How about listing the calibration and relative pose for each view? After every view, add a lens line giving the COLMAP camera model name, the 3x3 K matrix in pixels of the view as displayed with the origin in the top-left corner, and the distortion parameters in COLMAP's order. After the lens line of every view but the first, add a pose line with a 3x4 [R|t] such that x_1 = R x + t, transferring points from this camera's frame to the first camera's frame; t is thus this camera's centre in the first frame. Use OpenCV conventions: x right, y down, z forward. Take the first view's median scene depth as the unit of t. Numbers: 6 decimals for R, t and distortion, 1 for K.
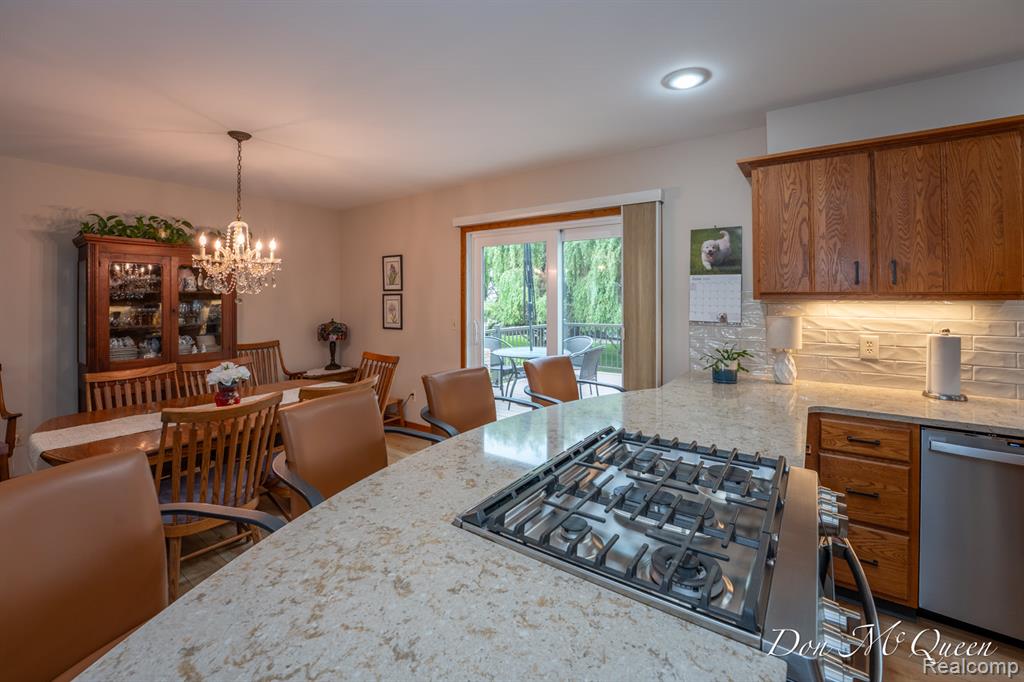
lens RADIAL K [[431.8, 0, 511.4], [0, 431.8, 293.9], [0, 0, 1]] dist [-0.024298, 0.000154]
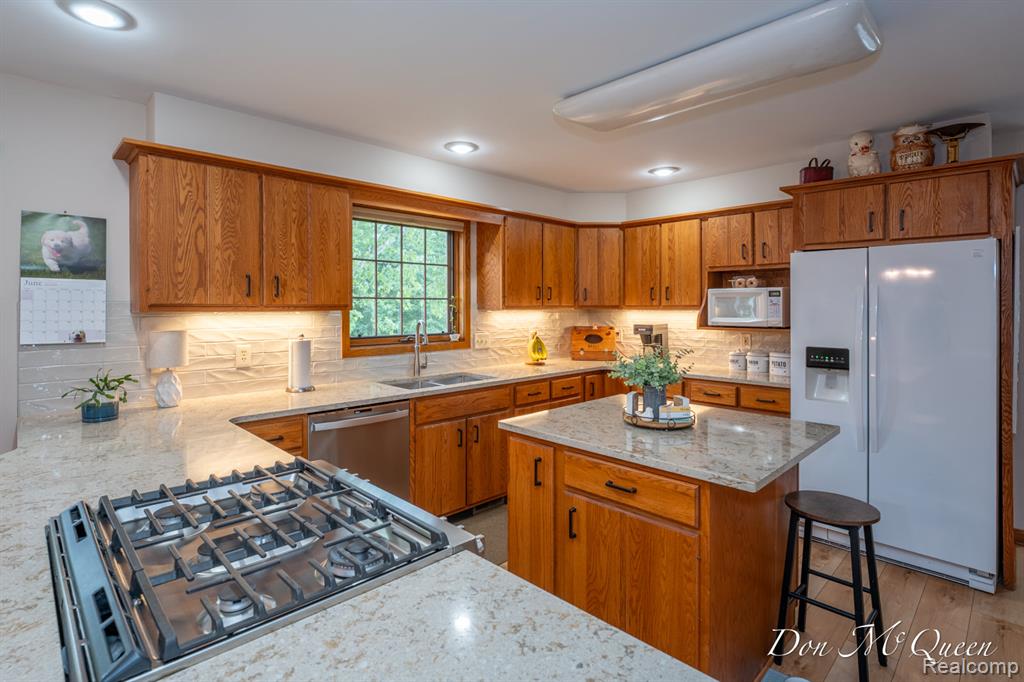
lens RADIAL K [[506.0, 0, 506.5], [0, 506.0, 307.3], [0, 0, 1]] dist [-0.008780, 0.000279]
pose [[0.174654, 0.000135, 0.984630, -0.252732], [-0.004813, 0.999988, 0.000716, -0.000202], [-0.984618, -0.004865, 0.174652, 0.122543]]
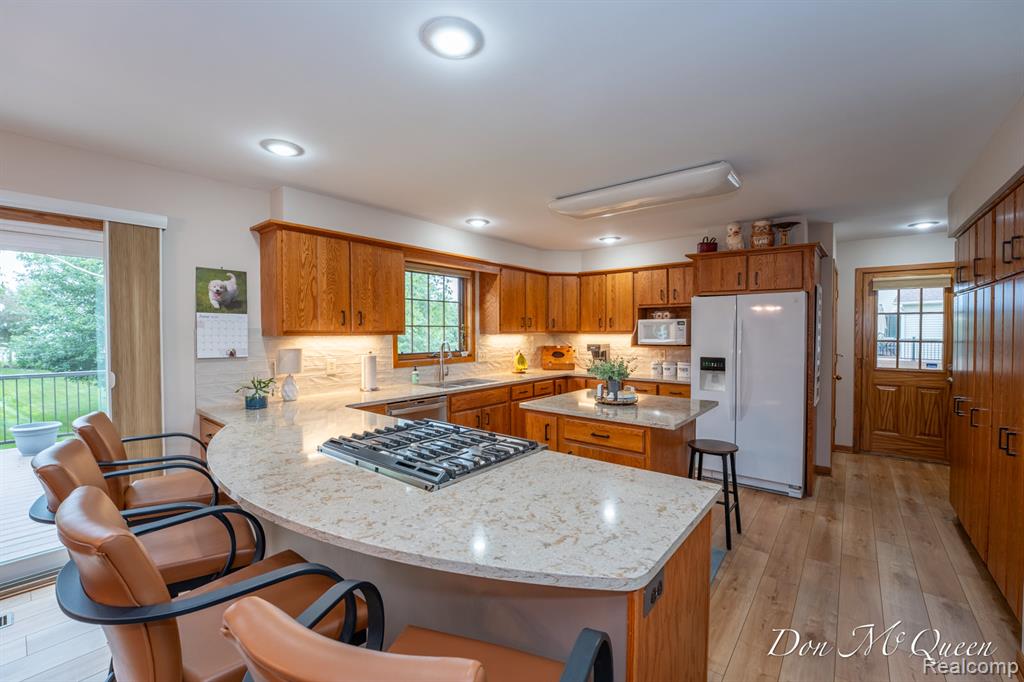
lens RADIAL K [[423.2, 0, 512.0], [0, 423.2, 341.0], [0, 0, 1]] dist [-0.023155, 0.000098]
pose [[0.060308, -0.020853, 0.997962, -0.561410], [-0.003419, 0.999772, 0.021097, -0.000359], [-0.998174, -0.004684, 0.060223, 0.238833]]
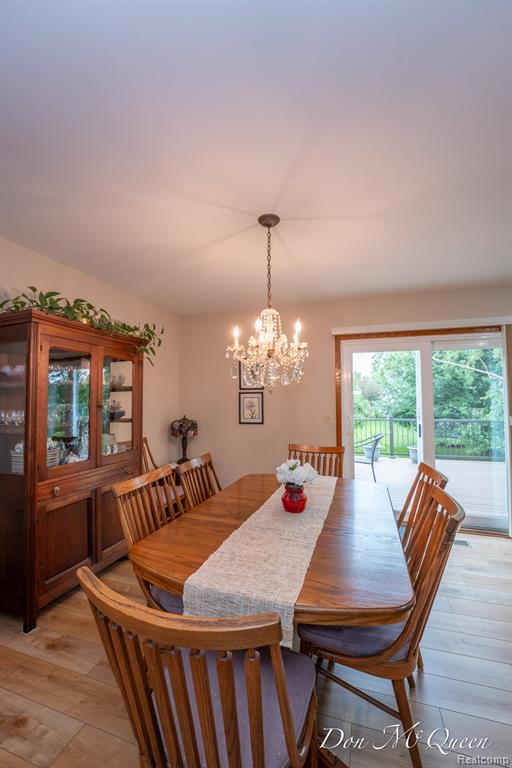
lens RADIAL K [[323.9, 0, 256.0], [0, 323.9, 384.0], [0, 0, 1]] dist [-0.024298, 0.000154]
pose [[0.954889, 0.015909, 0.296537, -0.930246], [-0.002428, 0.998949, -0.045774, 0.030748], [-0.296953, 0.042990, 0.953924, 0.354492]]
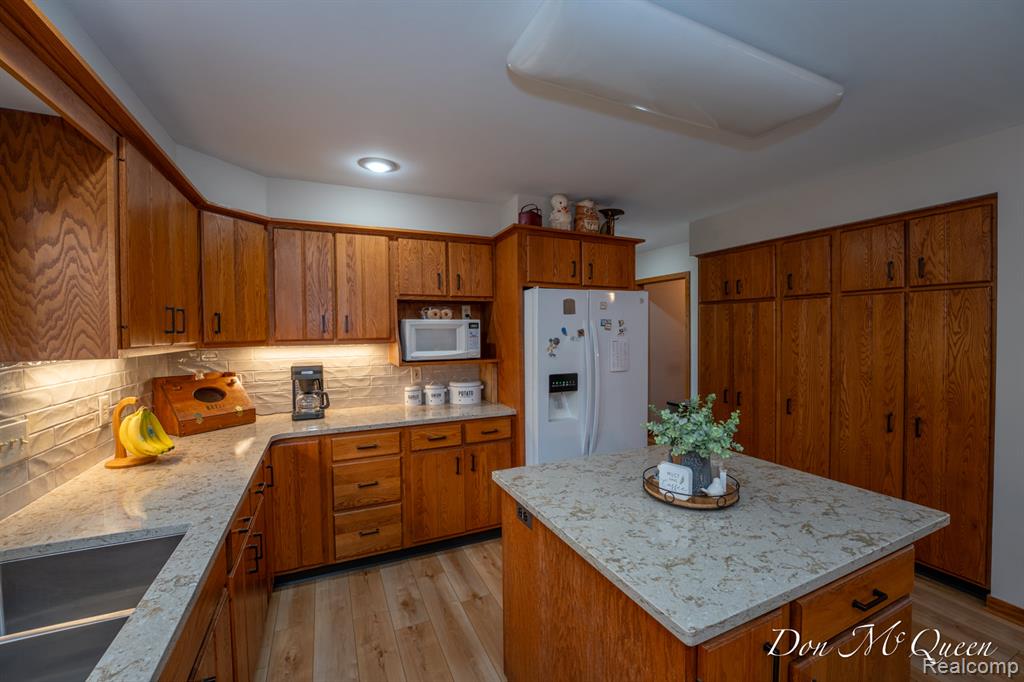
lens RADIAL K [[413.7, 0, 514.3], [0, 413.7, 337.7], [0, 0, 1]] dist [-0.026862, 0.000035]
pose [[-0.868903, 0.001391, 0.494981, 0.570646], [0.009667, 0.999853, 0.014161, -0.021343], [-0.494888, 0.017090, -0.868789, 0.598308]]
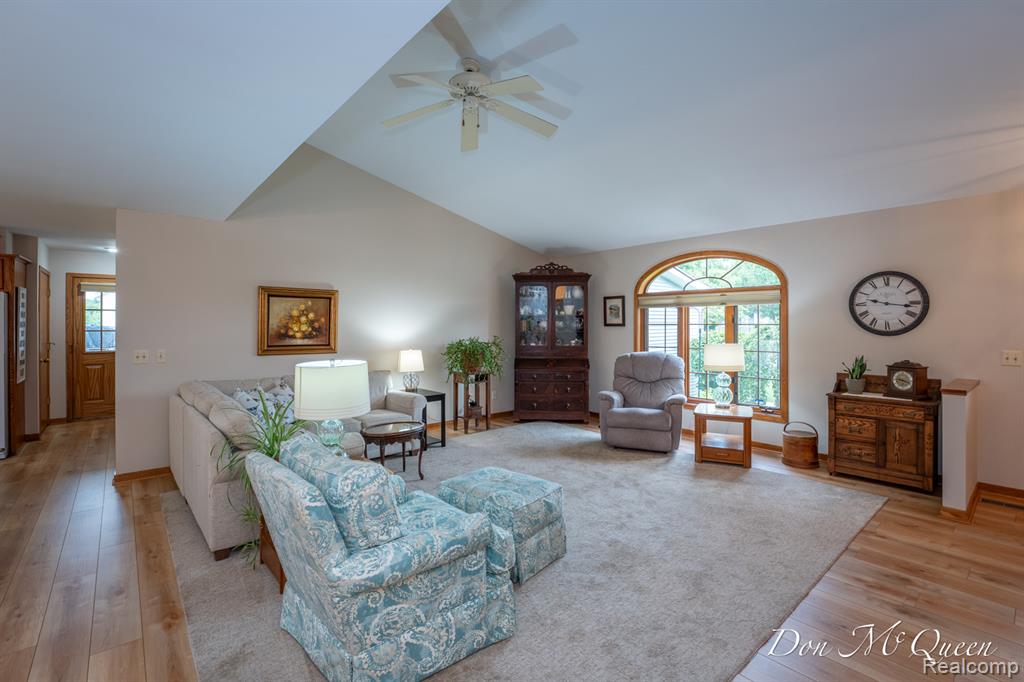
lens RADIAL K [[461.0, 0, 519.3], [0, 461.0, 317.5], [0, 0, 1]] dist [-0.017306, 0.000208]
pose [[-0.974473, 0.008730, 0.224337, -1.615012], [0.006053, 0.999902, -0.012622, 0.004517], [-0.224425, -0.010942, -0.974430, 0.698990]]
